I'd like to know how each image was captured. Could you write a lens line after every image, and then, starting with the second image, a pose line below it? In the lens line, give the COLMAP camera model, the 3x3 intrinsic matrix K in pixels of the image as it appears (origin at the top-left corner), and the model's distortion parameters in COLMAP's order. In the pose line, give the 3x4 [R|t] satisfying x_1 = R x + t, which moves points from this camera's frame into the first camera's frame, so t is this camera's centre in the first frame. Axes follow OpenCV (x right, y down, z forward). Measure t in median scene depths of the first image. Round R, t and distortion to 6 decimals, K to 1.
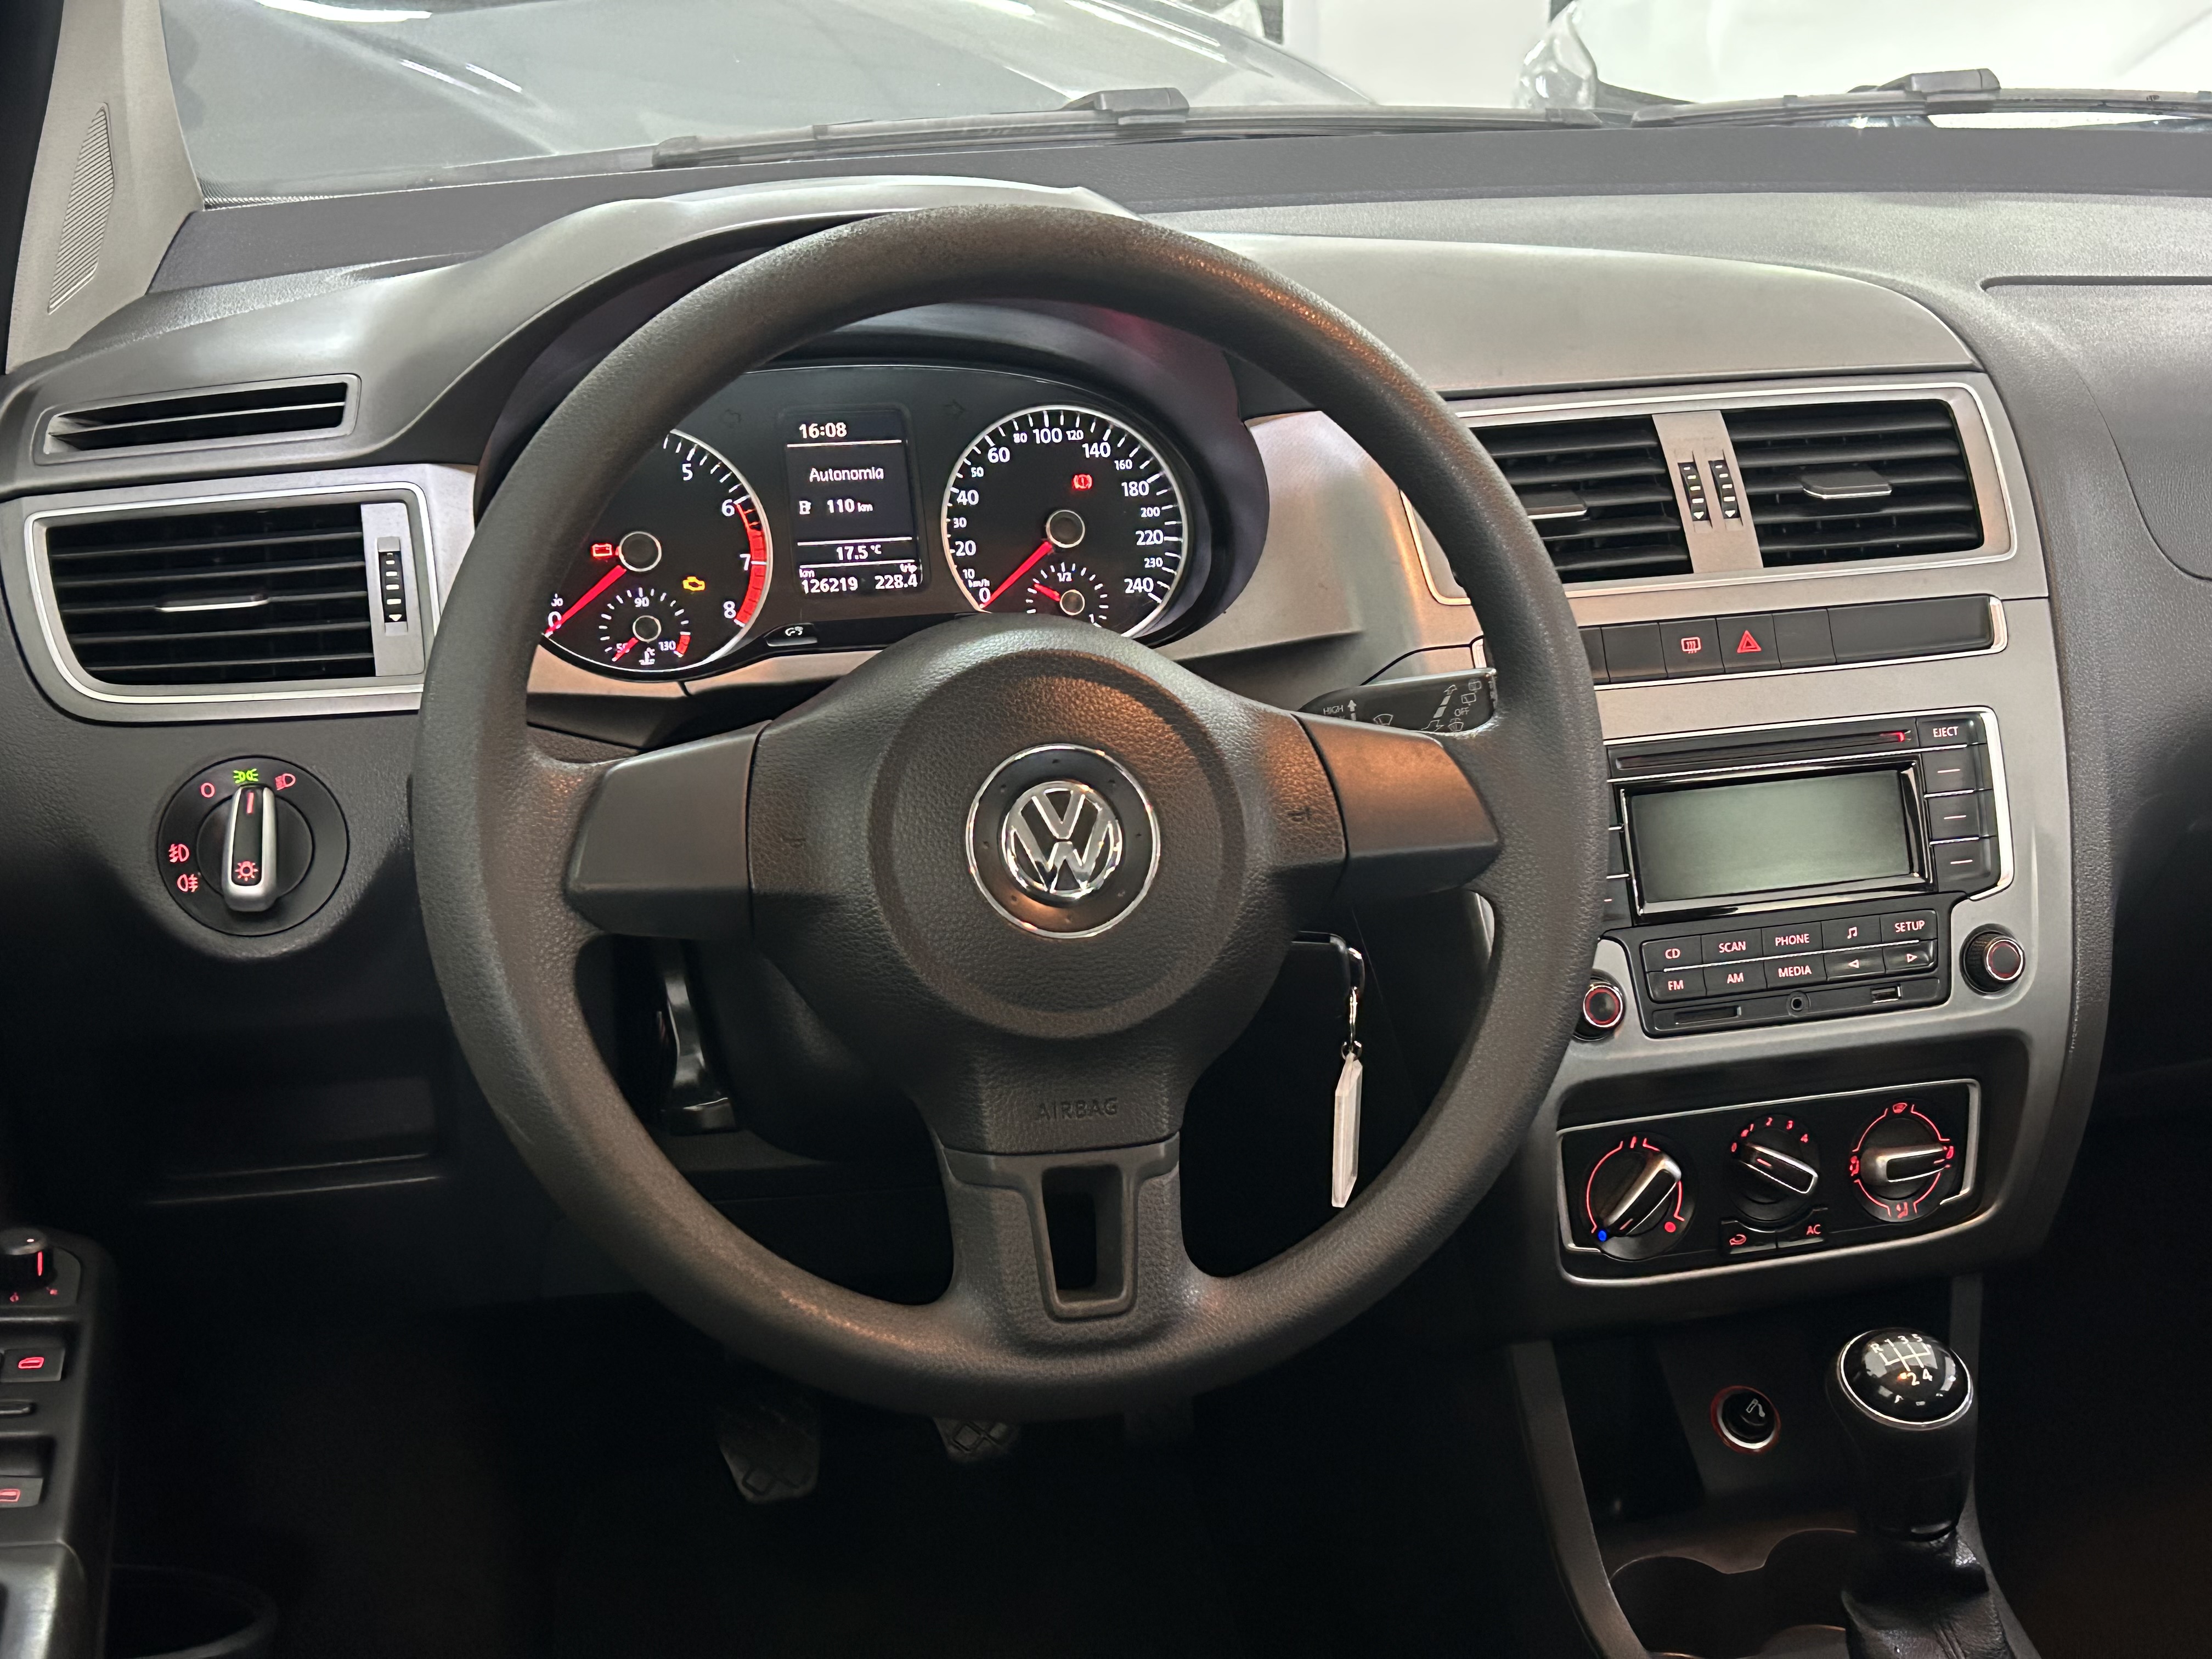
lens RADIAL K [[2752.0, 0, 1136.4], [0, 2752.0, 851.5], [0, 0, 1]] dist [0.208487, -0.595801]
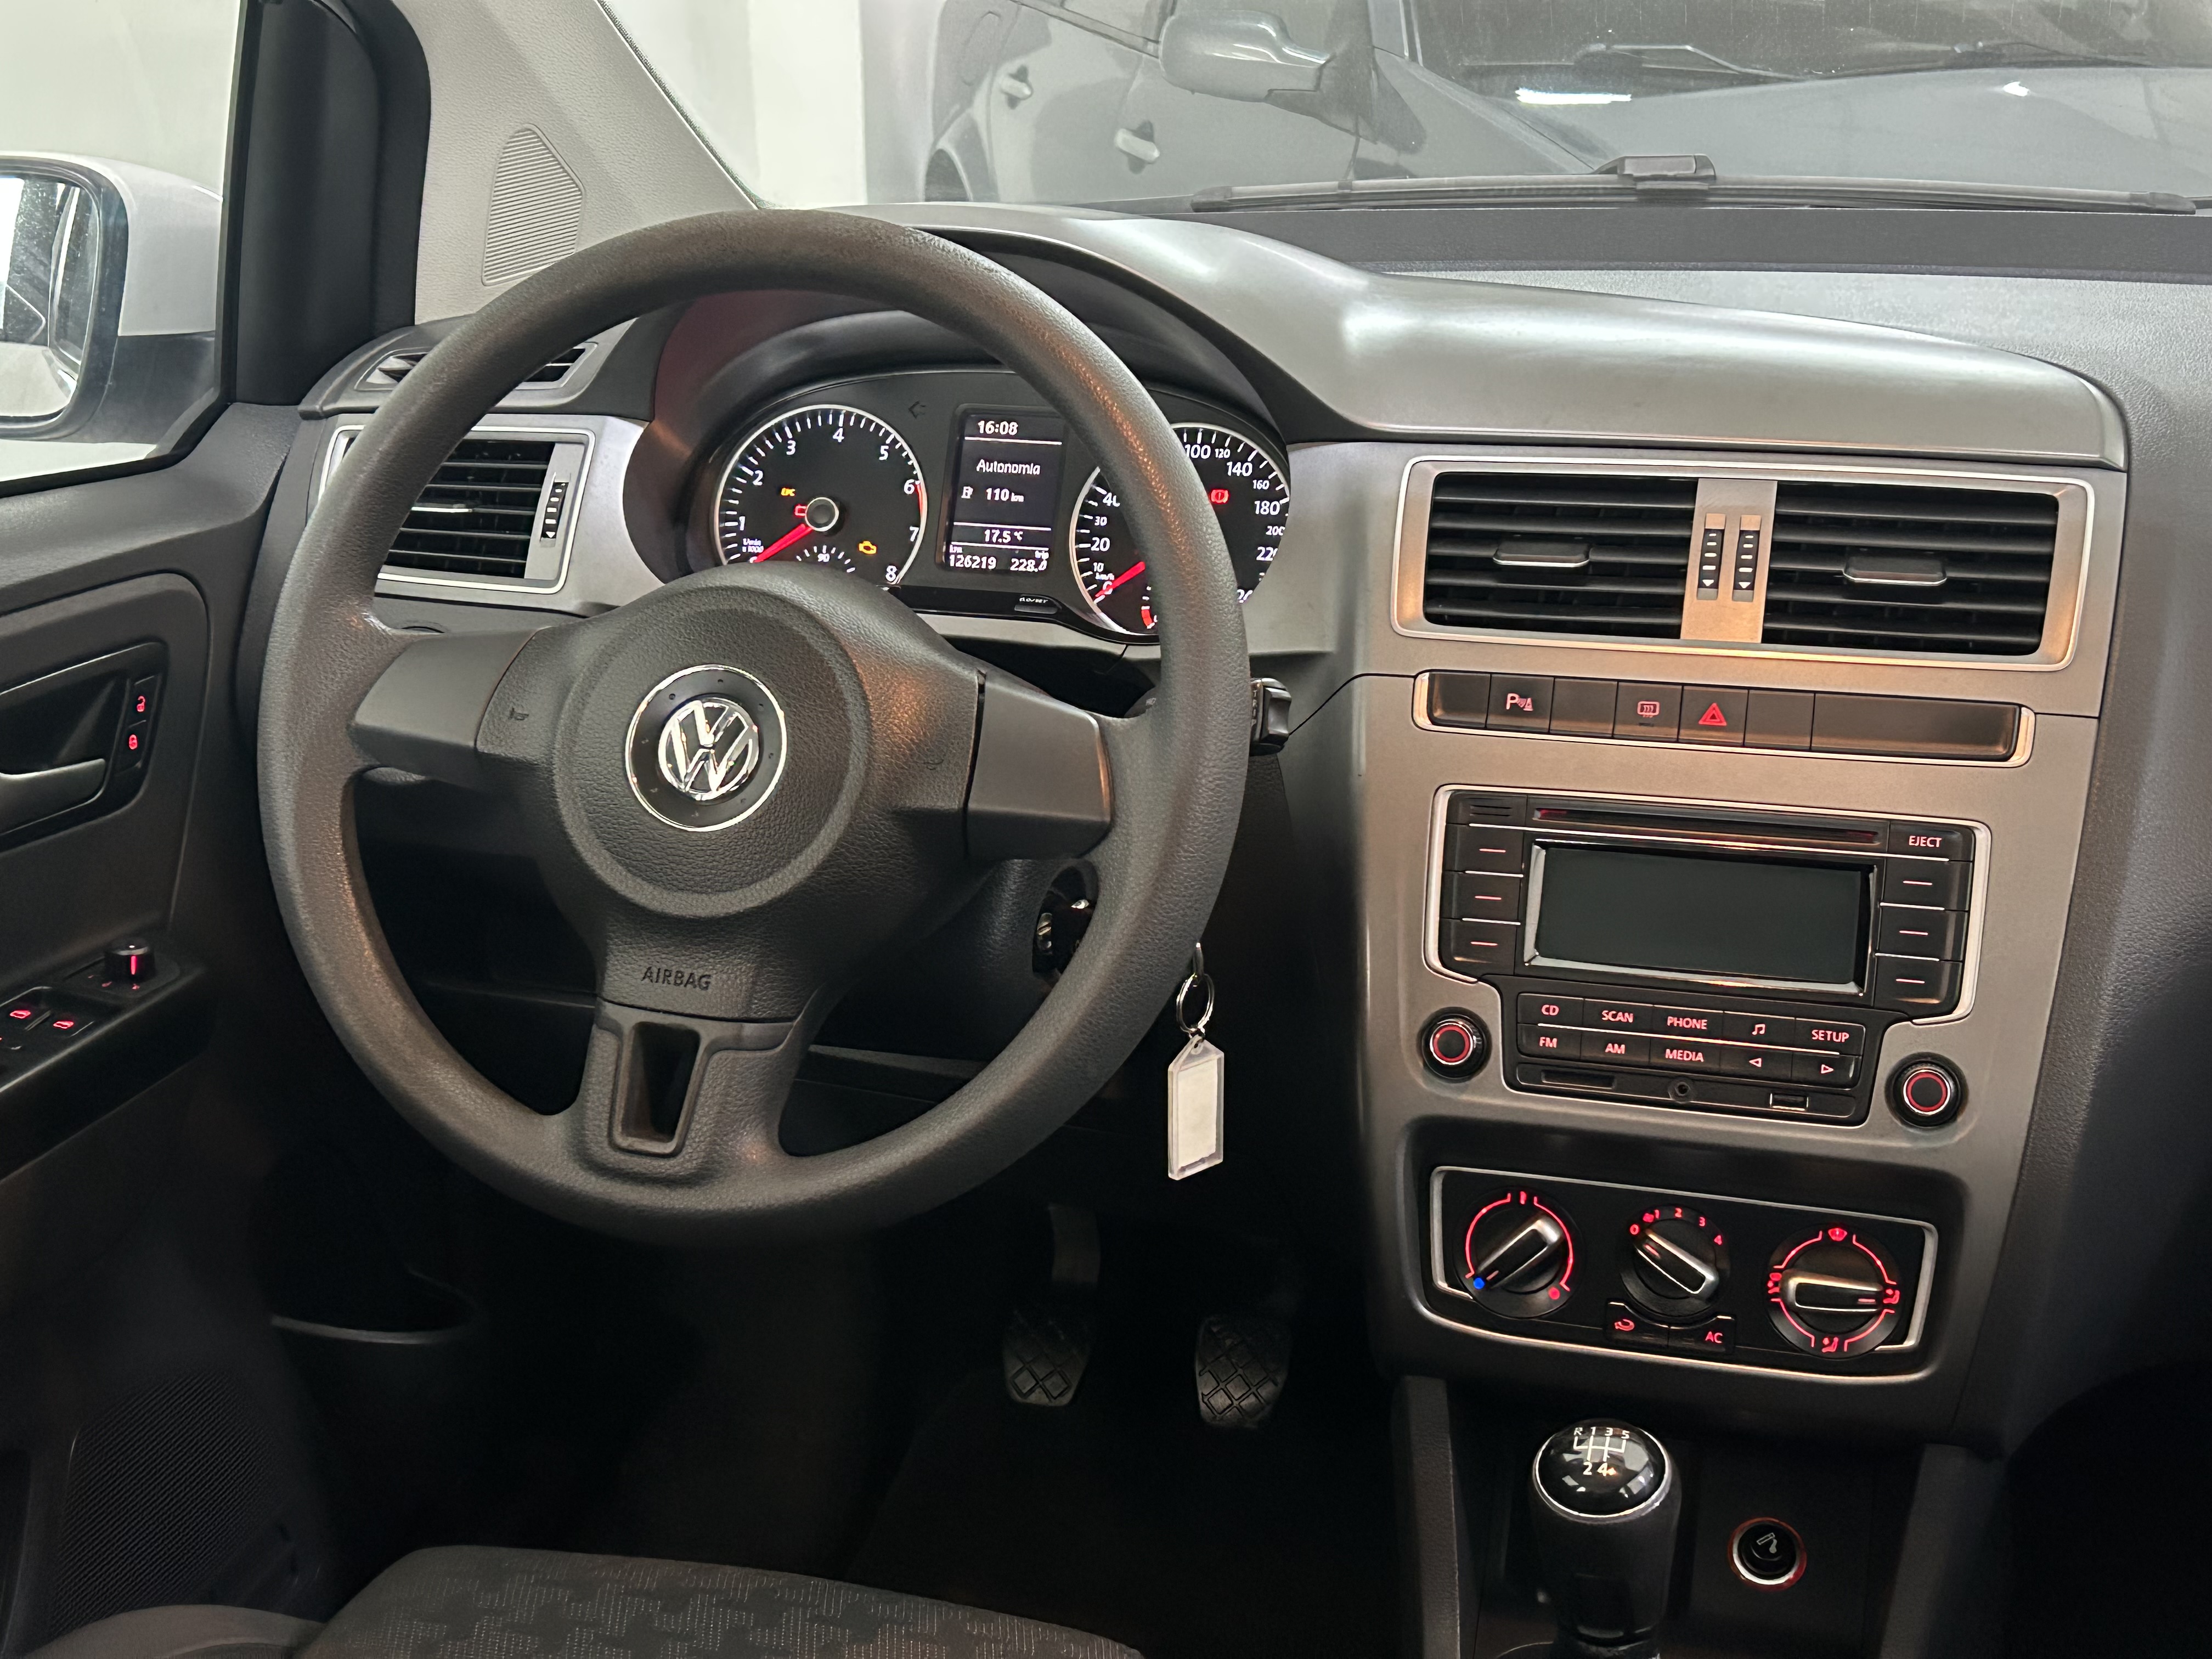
lens RADIAL K [[2755.8, 0, 1117.9], [0, 2755.8, 829.2], [0, 0, 1]] dist [0.233308, -0.823572]
pose [[0.846504, 0.153746, -0.509699, 0.537053], [-0.174107, 0.984695, 0.007870, -0.007476], [0.503108, 0.082080, 0.860317, 0.061738]]
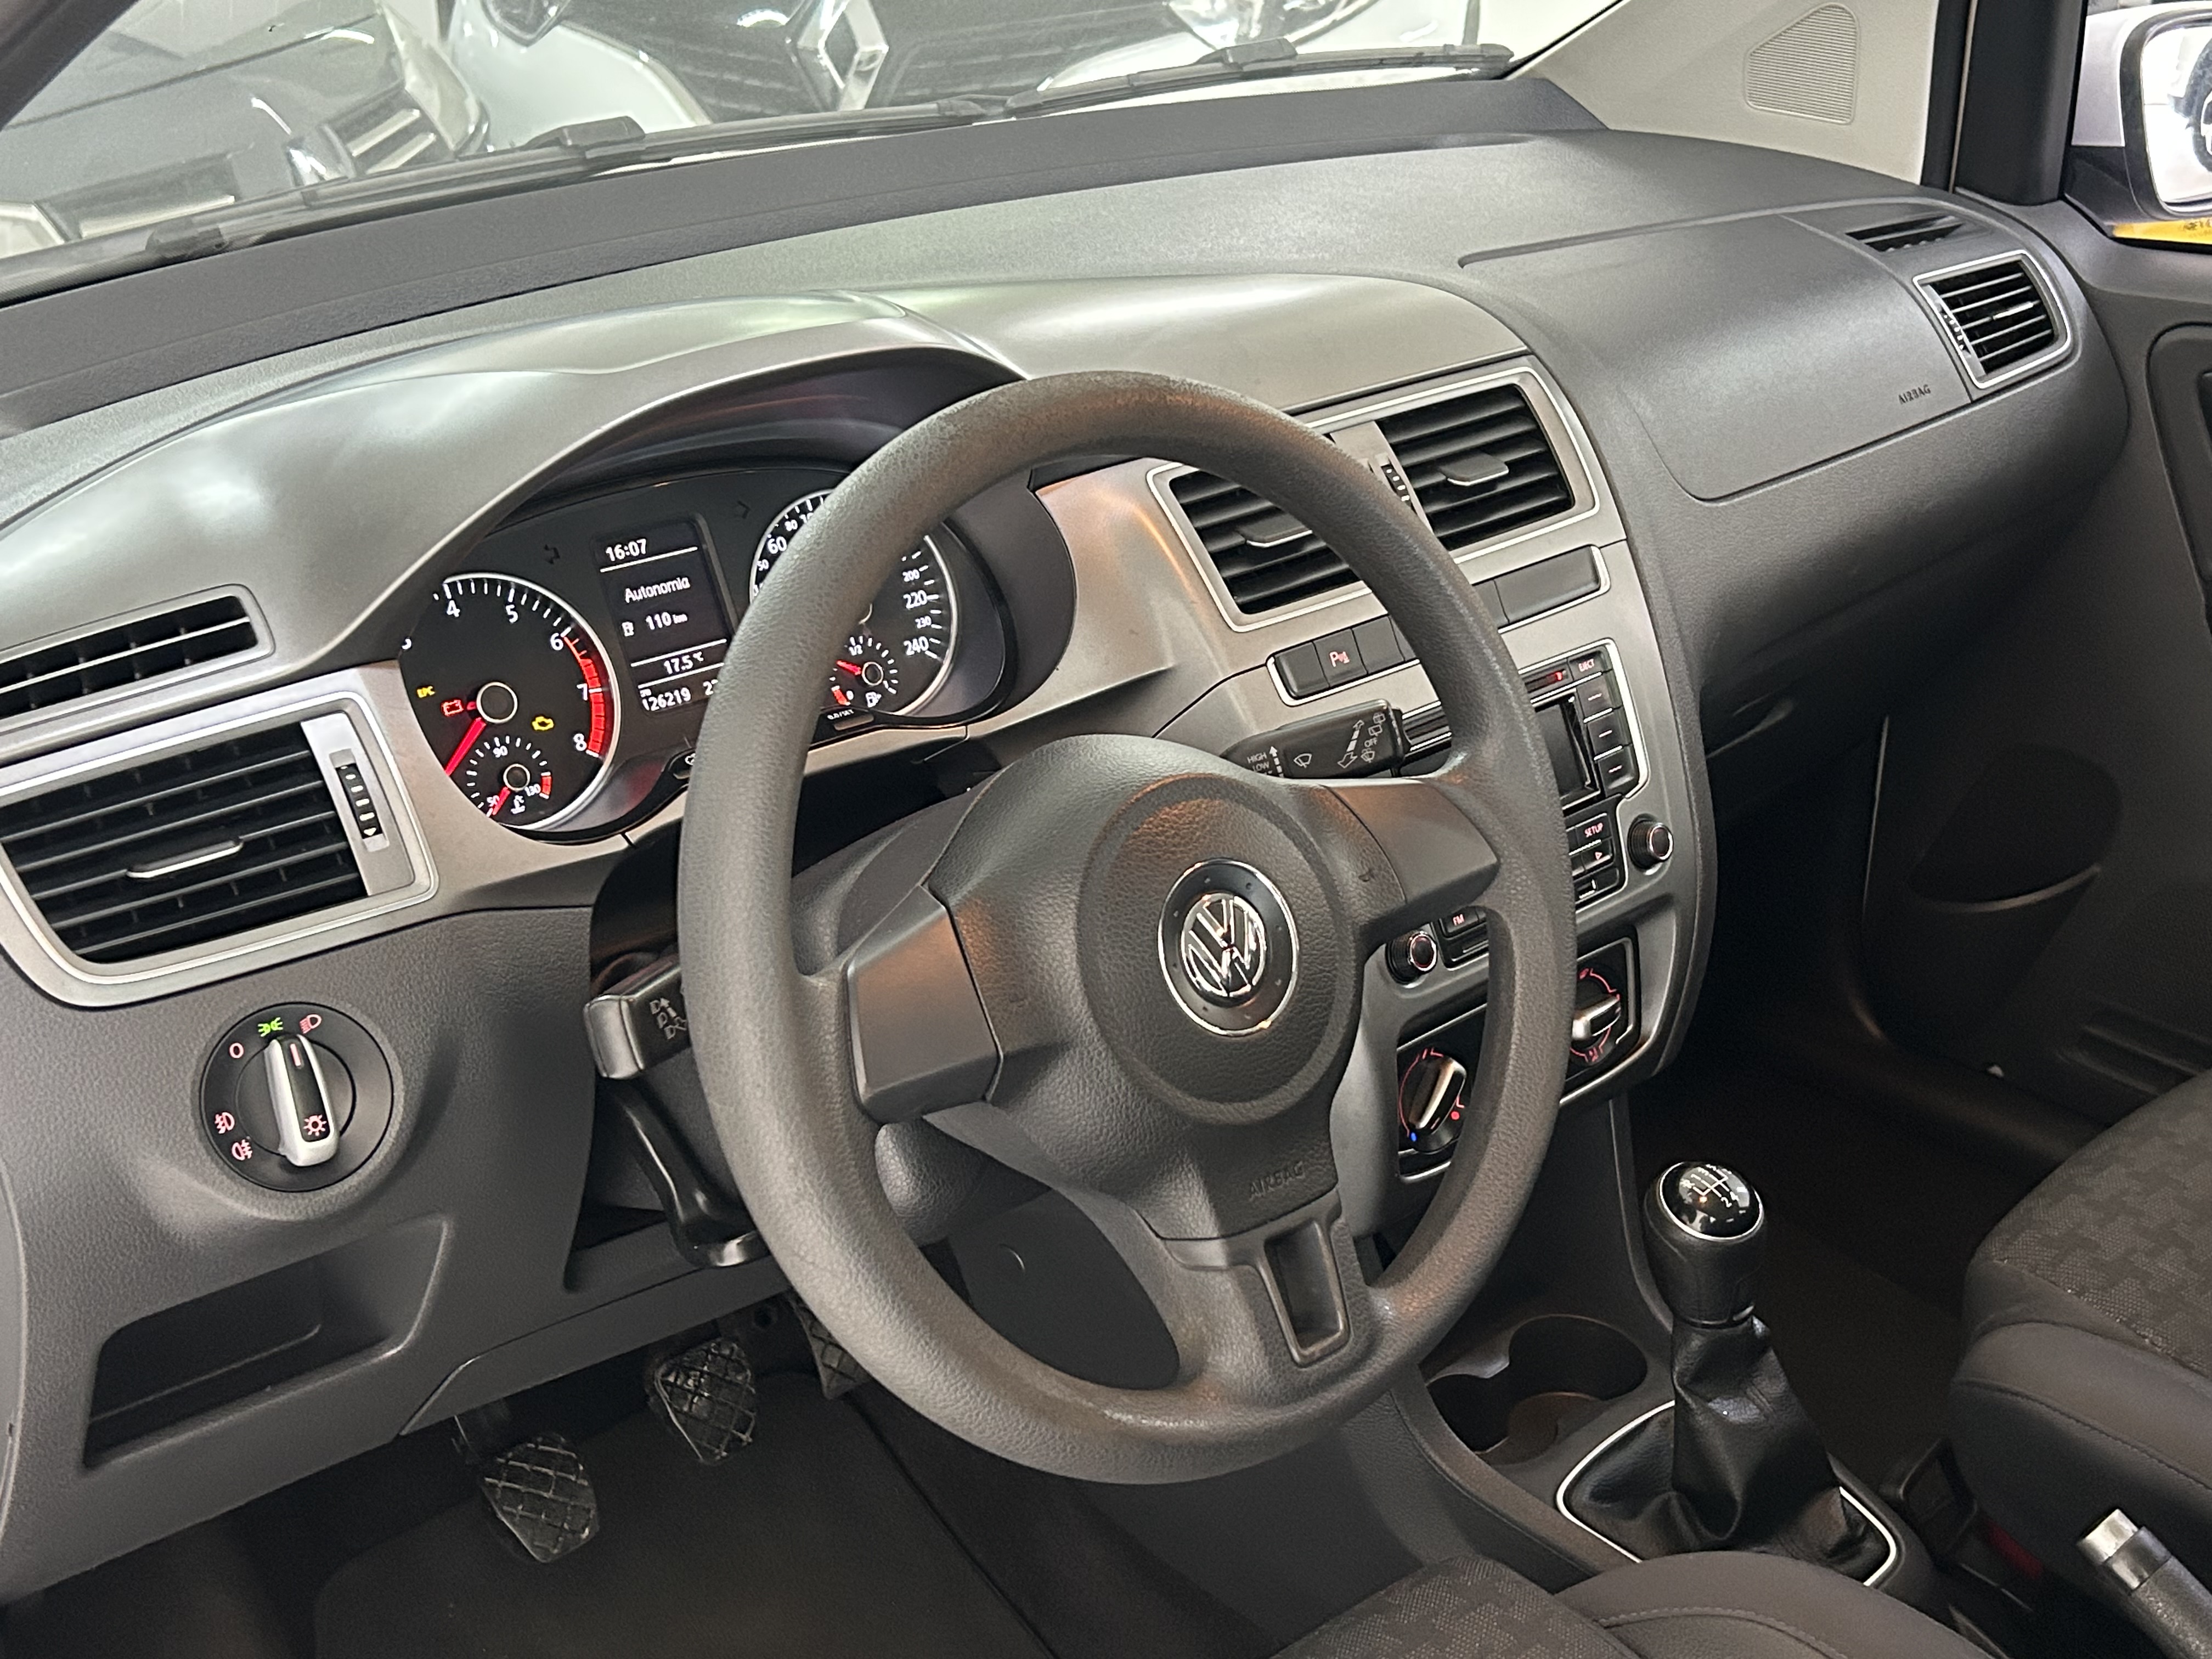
lens RADIAL K [[2588.6, 0, 1131.6], [0, 2588.6, 815.4], [0, 0, 1]] dist [0.210143, -0.622379]
pose [[0.899499, -0.186985, 0.394891, -0.346045], [0.159170, 0.981927, 0.102390, -0.126089], [-0.406900, -0.029245, 0.913005, 0.046881]]
